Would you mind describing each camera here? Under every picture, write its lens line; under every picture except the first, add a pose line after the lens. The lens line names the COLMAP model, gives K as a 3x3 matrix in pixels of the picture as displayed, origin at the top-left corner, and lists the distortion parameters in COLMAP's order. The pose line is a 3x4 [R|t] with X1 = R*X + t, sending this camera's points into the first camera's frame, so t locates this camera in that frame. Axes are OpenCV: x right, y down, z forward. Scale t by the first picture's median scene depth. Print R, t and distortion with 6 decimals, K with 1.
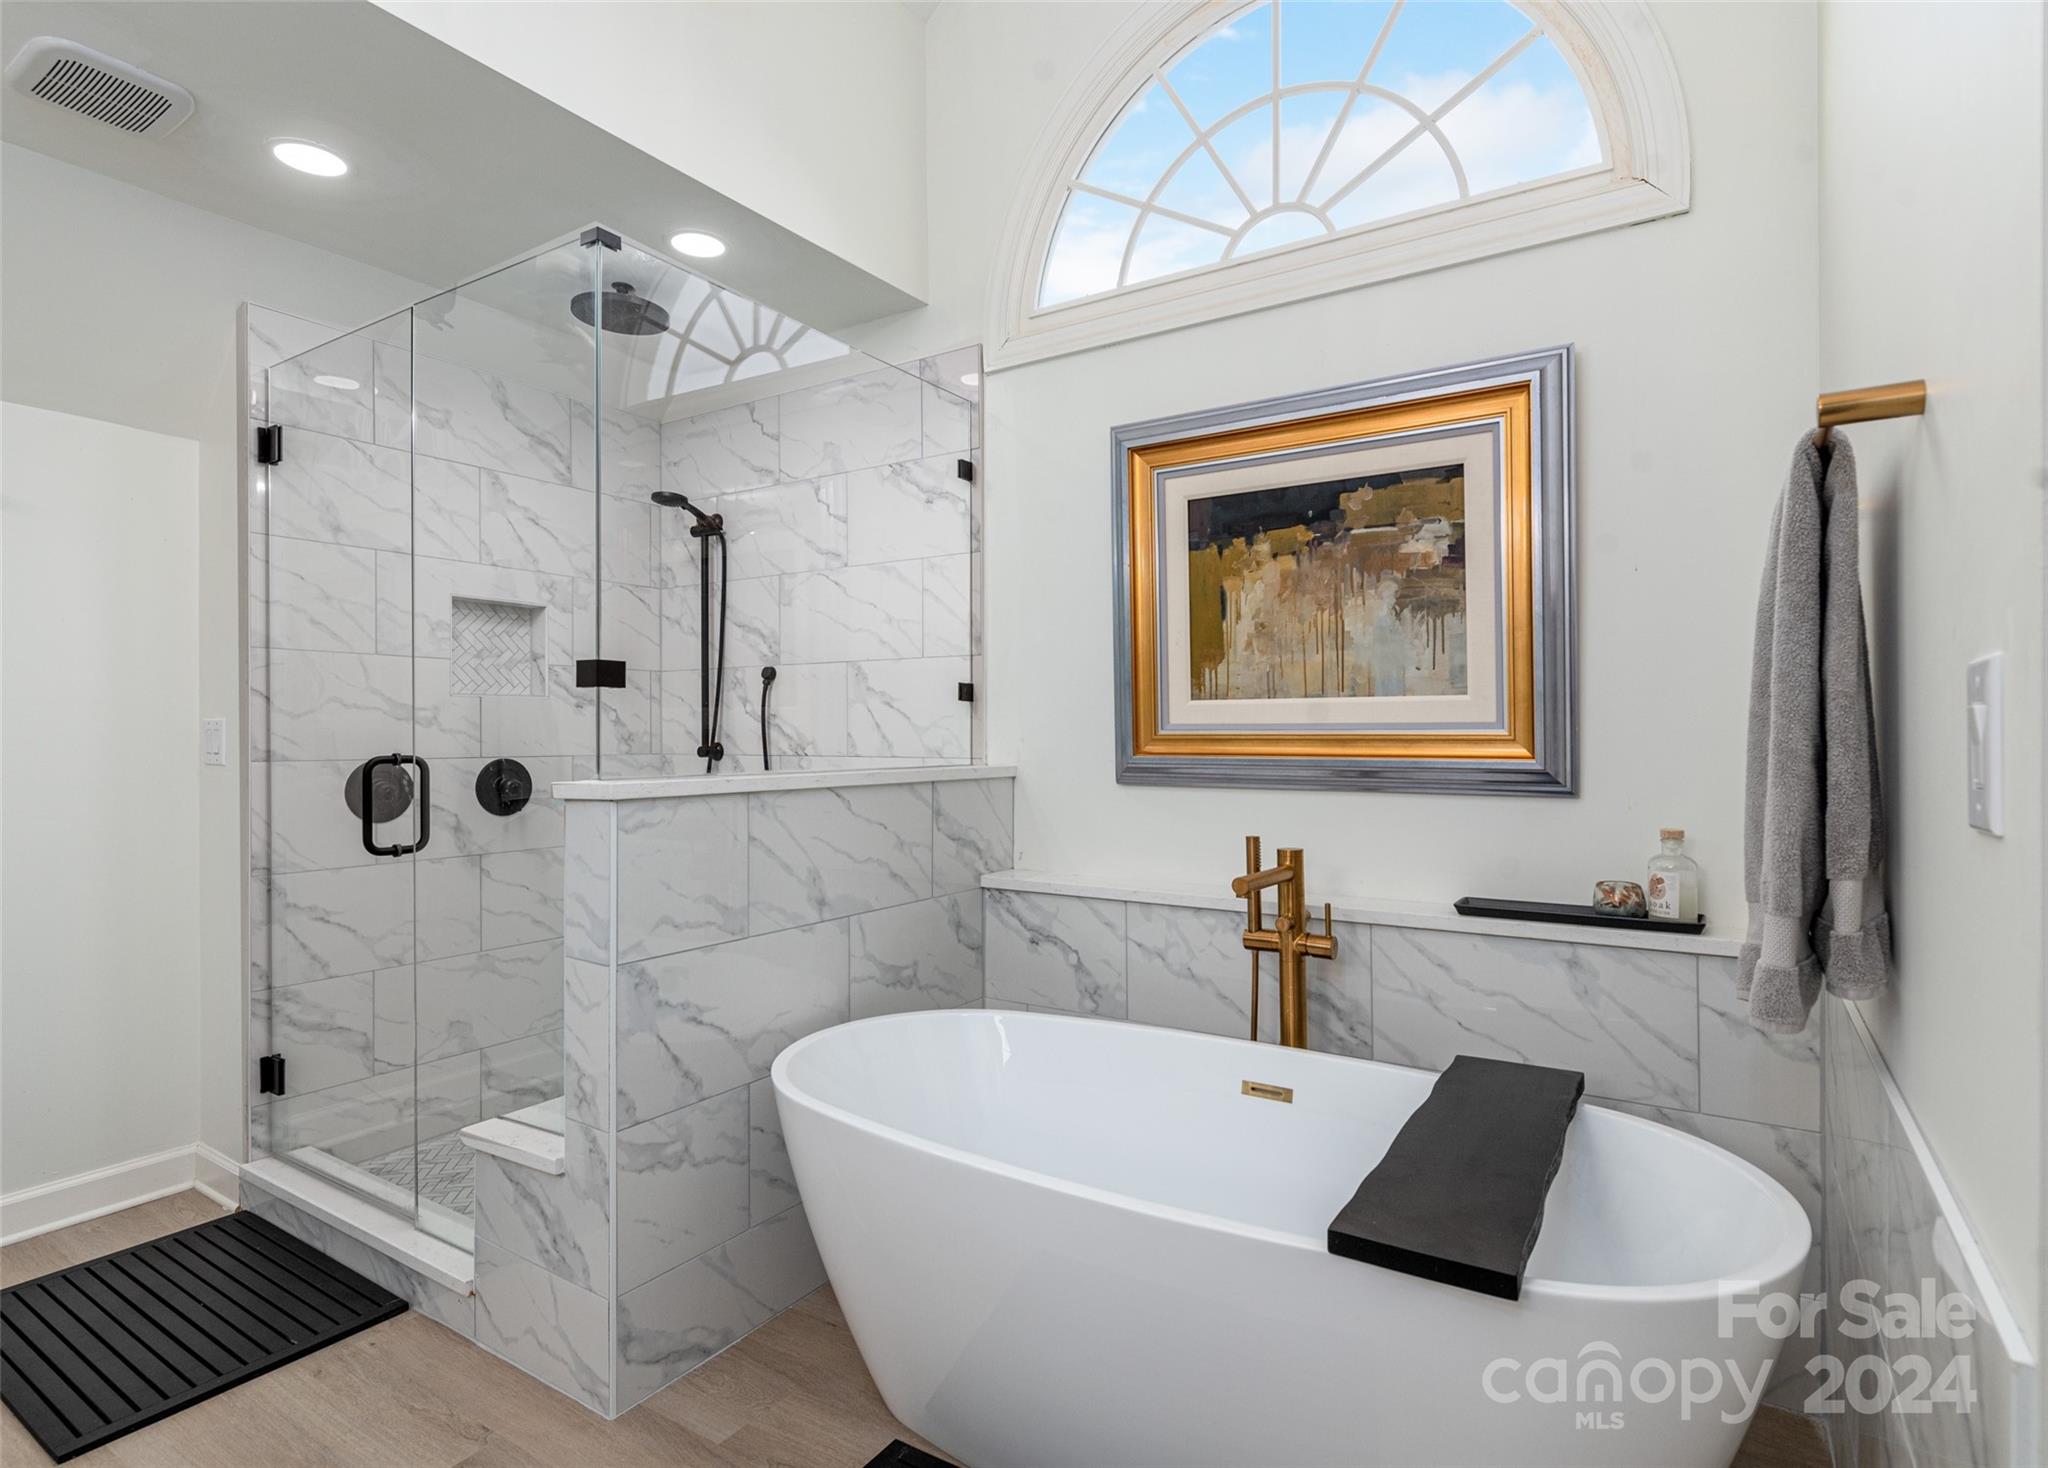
lens RADIAL K [[1037.5, 0, 1024.9], [0, 1037.5, 728.7], [0, 0, 1]] dist [-0.004146, 0.000205]
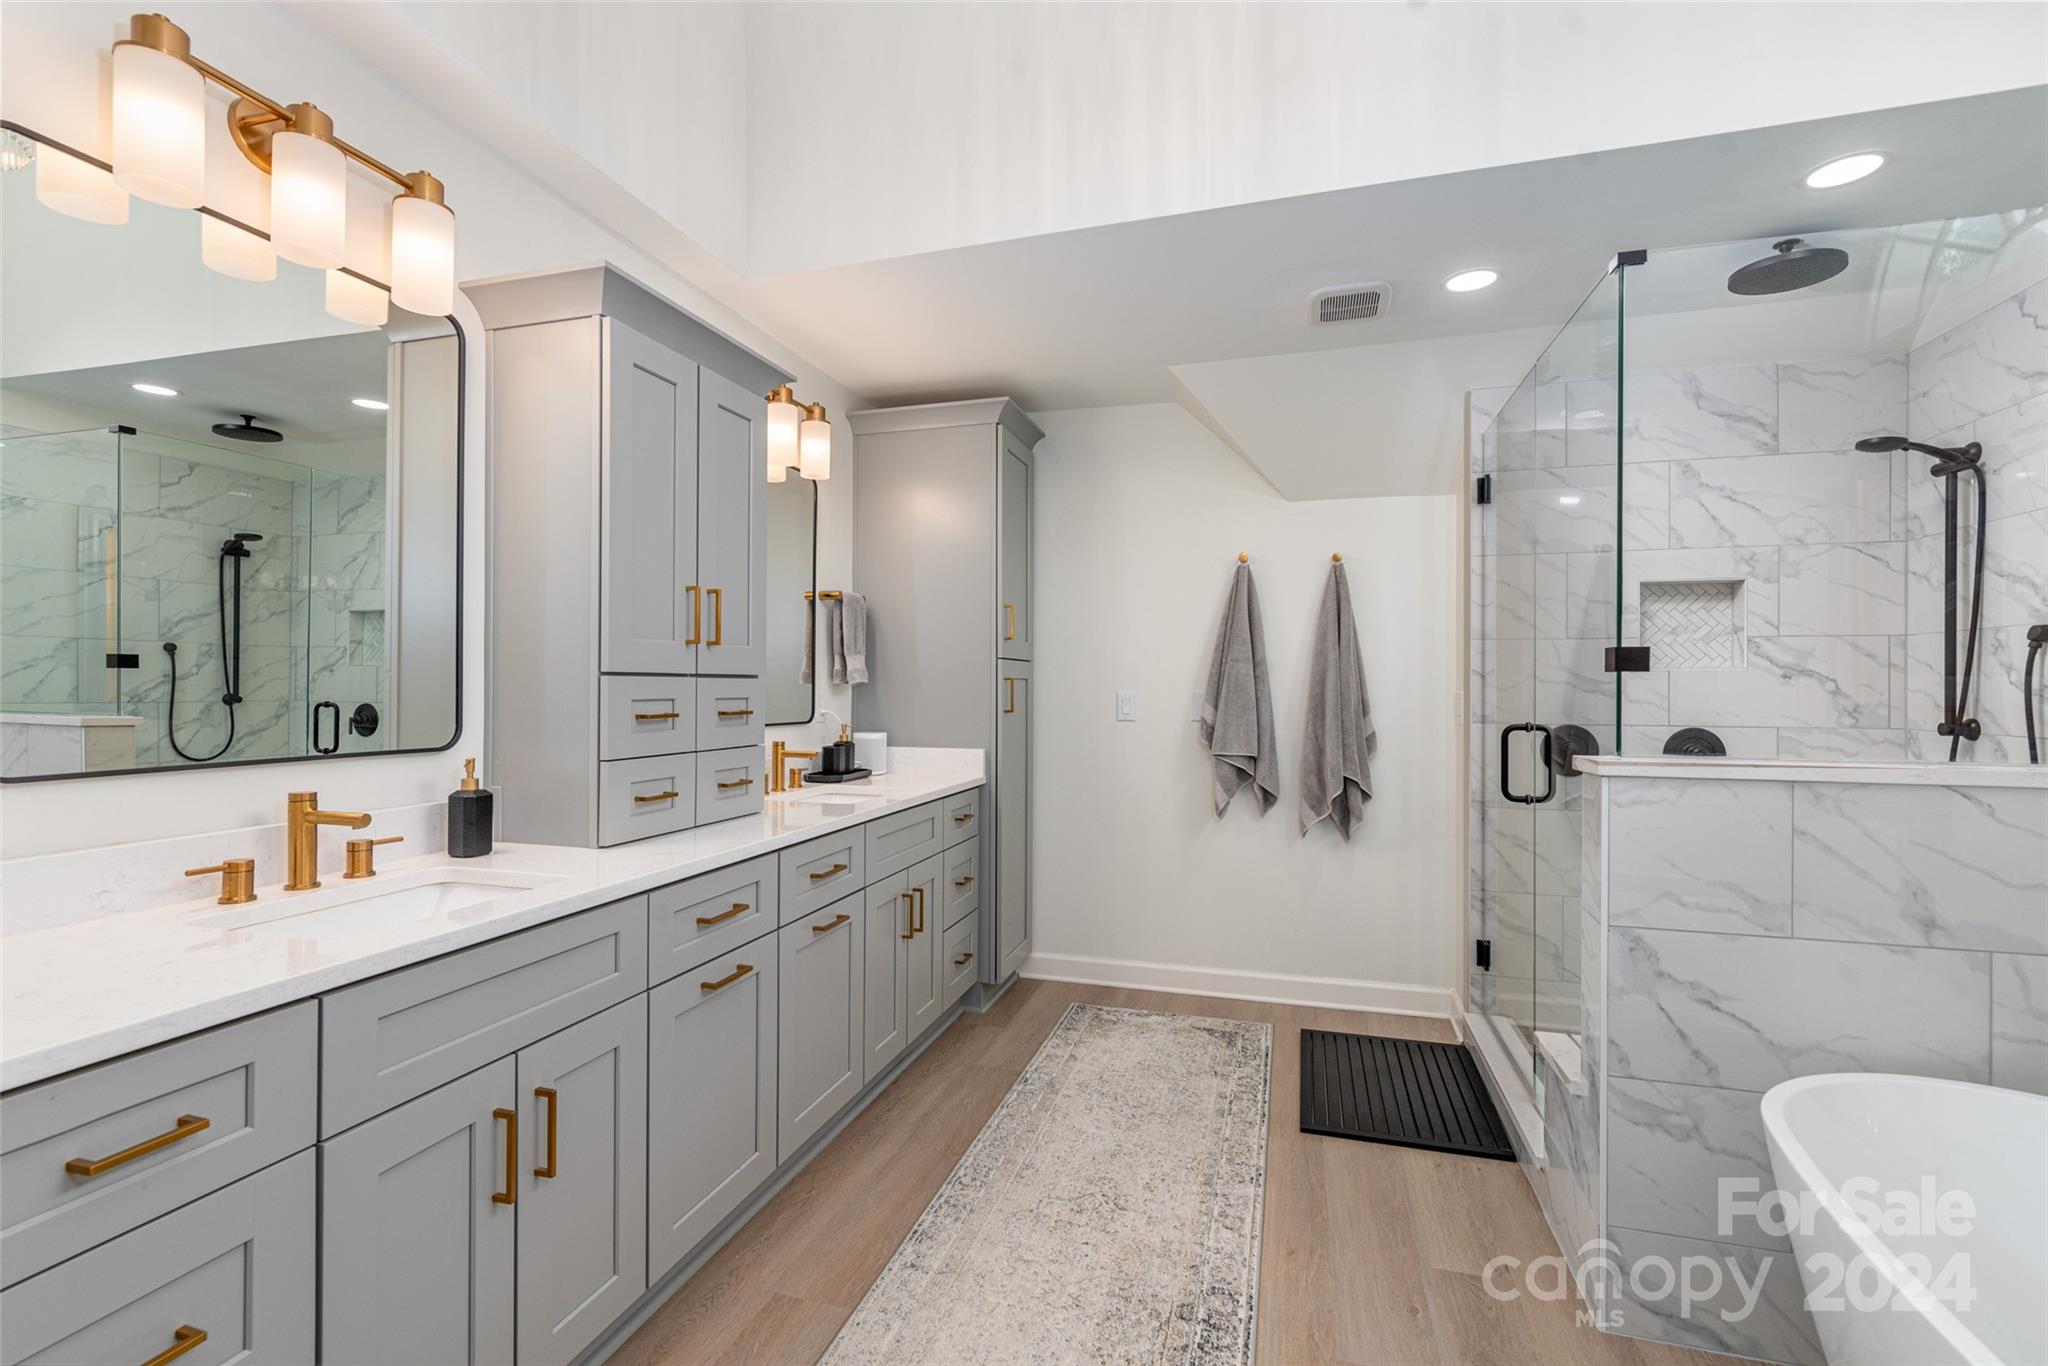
lens RADIAL K [[910.9, 0, 1022.0], [0, 910.9, 687.7], [0, 0, 1]] dist [-0.001891, -0.000034]
pose [[0.275696, 0.002655, -0.961241, 0.250795], [0.002166, 0.999992, 0.003383, -0.020355], [0.961243, -0.003014, 0.275688, 0.090883]]
